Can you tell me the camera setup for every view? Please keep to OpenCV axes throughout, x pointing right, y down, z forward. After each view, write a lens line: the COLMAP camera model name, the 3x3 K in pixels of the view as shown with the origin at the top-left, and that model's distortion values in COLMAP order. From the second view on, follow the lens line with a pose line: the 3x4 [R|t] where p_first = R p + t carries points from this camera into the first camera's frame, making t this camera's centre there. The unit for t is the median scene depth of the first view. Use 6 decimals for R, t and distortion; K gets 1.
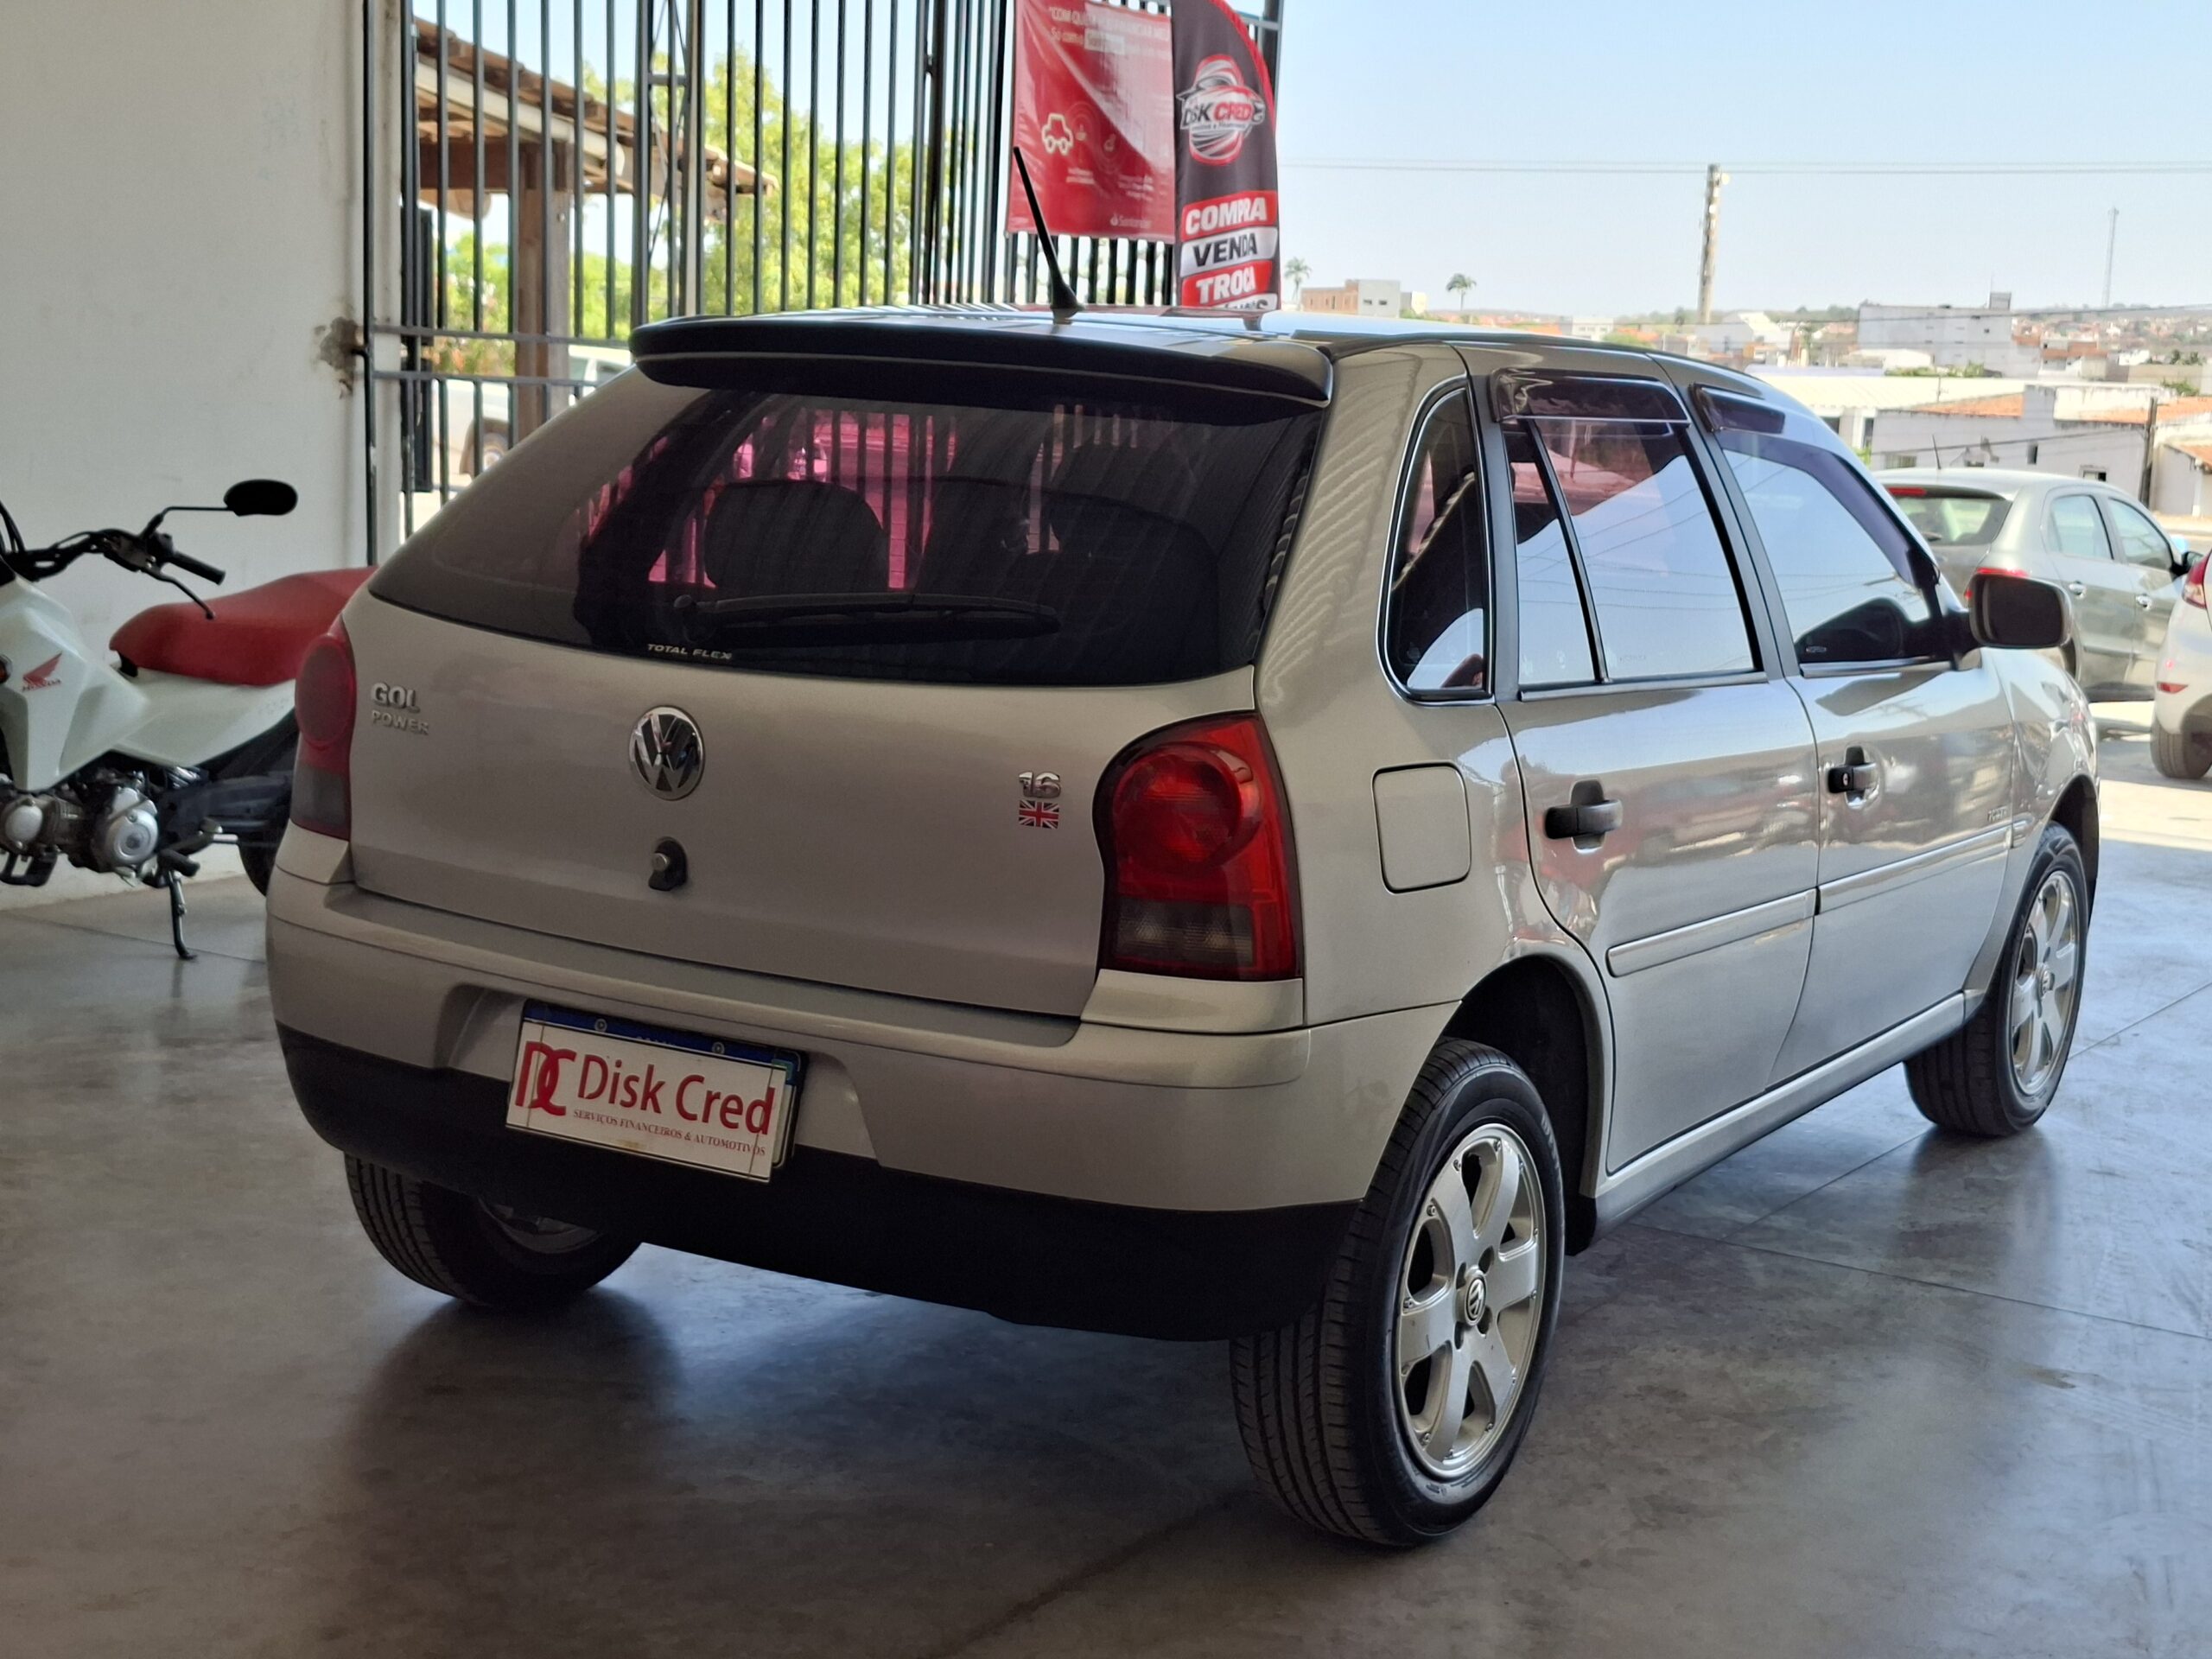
lens RADIAL K [[3078.2, 0, 1102.7], [0, 3078.2, 837.1], [0, 0, 1]] dist [0.111158, 0.000000]
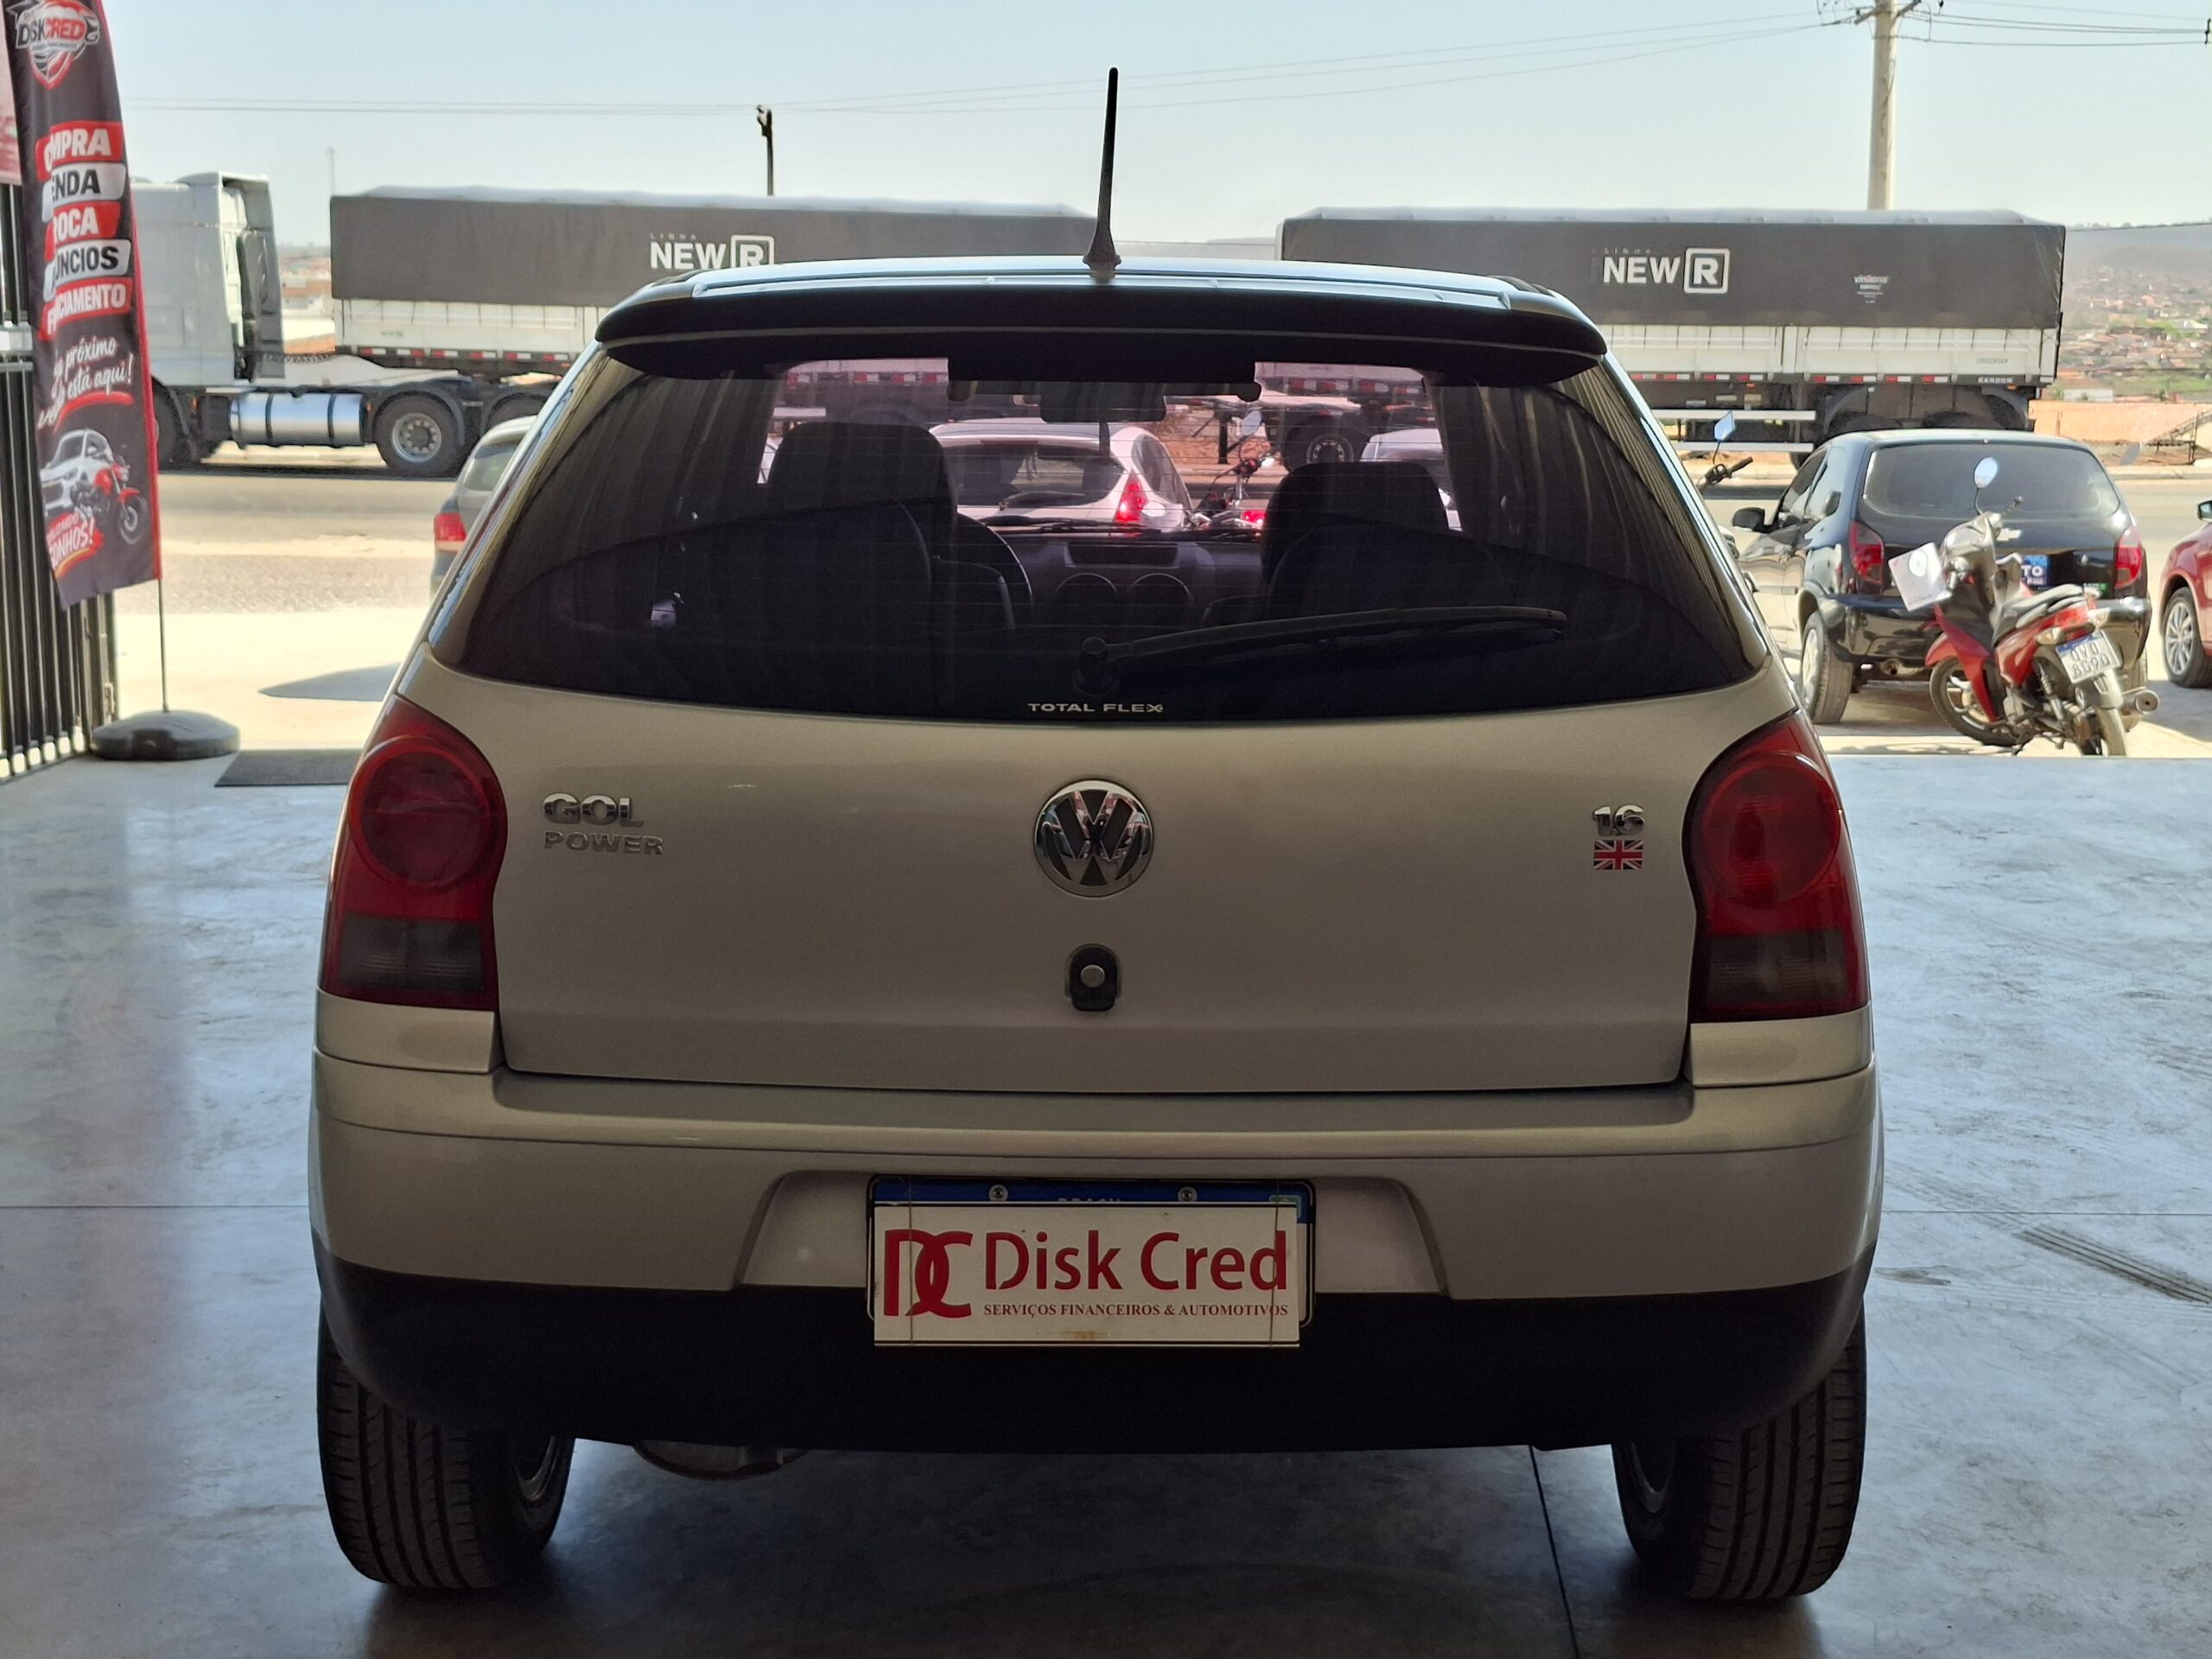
lens RADIAL K [[3078.2, 0, 1110.8], [0, 3078.2, 782.3], [0, 0, 1]] dist [0.111158, 0.000000]
pose [[0.853977, -0.115268, 0.507381, -0.530795], [0.113486, 0.992938, 0.034568, -0.067395], [-0.507783, 0.028060, 0.861028, 0.311146]]
